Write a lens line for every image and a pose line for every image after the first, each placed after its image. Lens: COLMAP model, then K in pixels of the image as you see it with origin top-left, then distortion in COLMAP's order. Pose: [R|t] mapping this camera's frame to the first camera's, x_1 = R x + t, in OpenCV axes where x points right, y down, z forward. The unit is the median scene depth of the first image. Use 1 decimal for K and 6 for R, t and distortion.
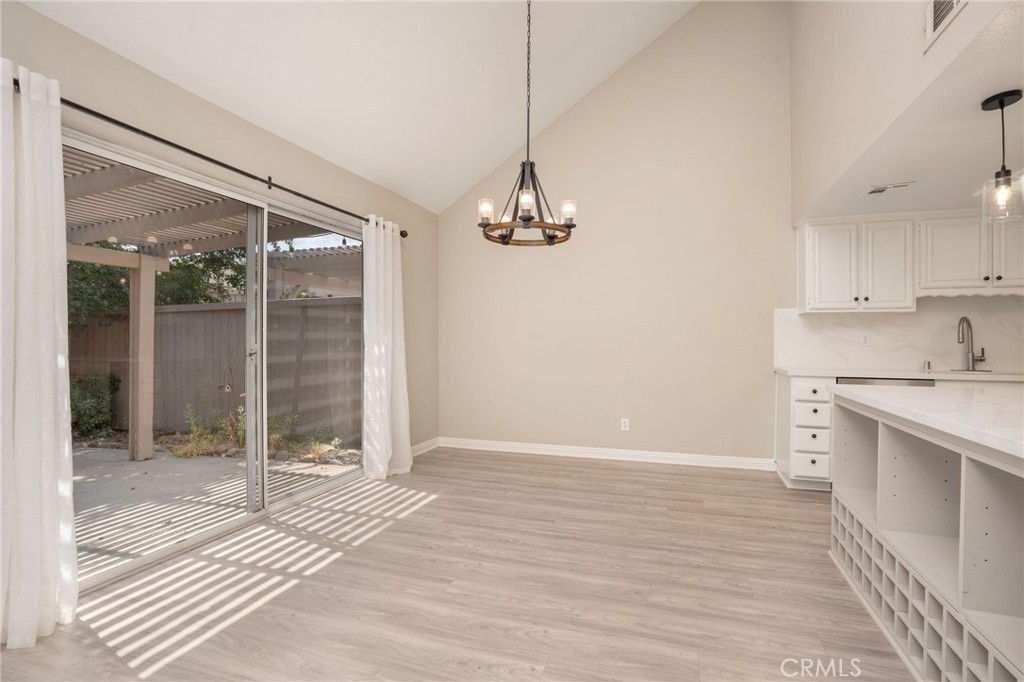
lens RADIAL K [[478.3, 0, 512.0], [0, 478.3, 341.0], [0, 0, 1]] dist [-0.028935, 0.000140]
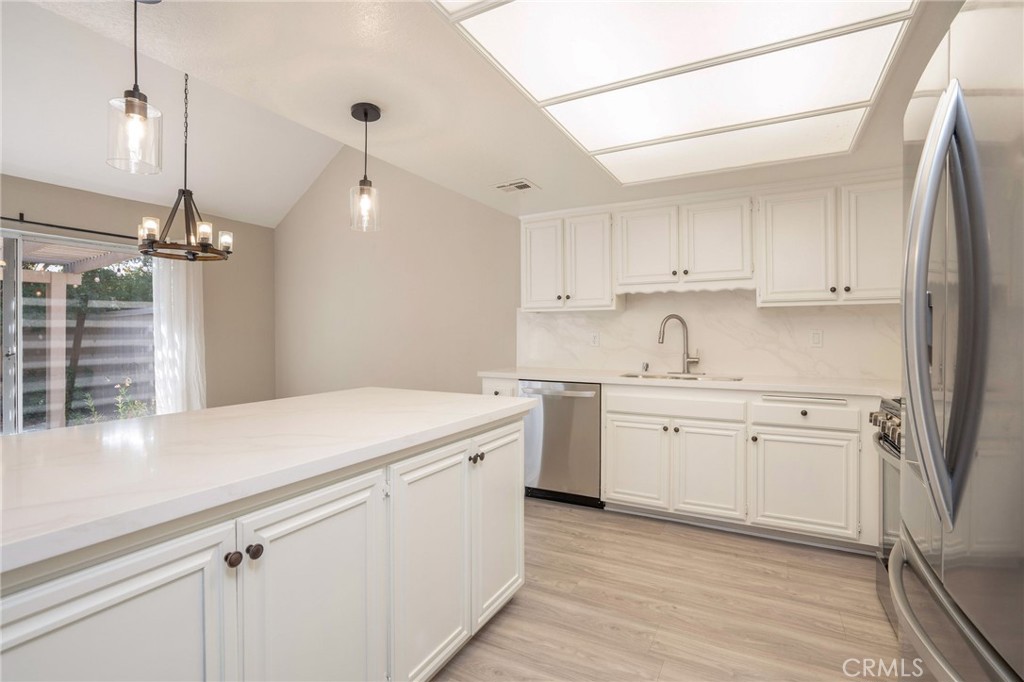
lens RADIAL K [[479.8, 0, 496.8], [0, 479.8, 336.1], [0, 0, 1]] dist [-0.027436, 0.000392]
pose [[0.983154, -0.006389, -0.182666, 0.805295], [0.006086, 0.999979, -0.002222, -0.010051], [0.182676, 0.001073, 0.983173, 0.013509]]
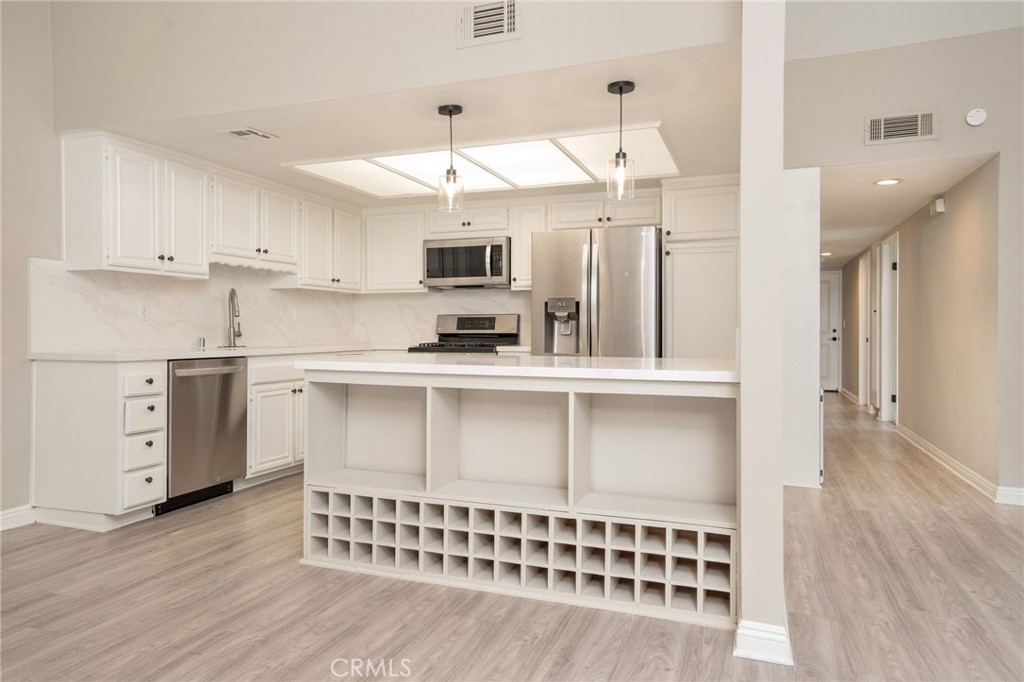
lens RADIAL K [[696.6, 0, 489.7], [0, 696.6, 323.5], [0, 0, 1]] dist [0.030886, 0.000573]
pose [[0.038884, 0.004739, 0.999232, -0.396614], [-0.003651, 0.999983, -0.004600, 0.021795], [-0.999237, -0.003469, 0.038901, 0.436817]]
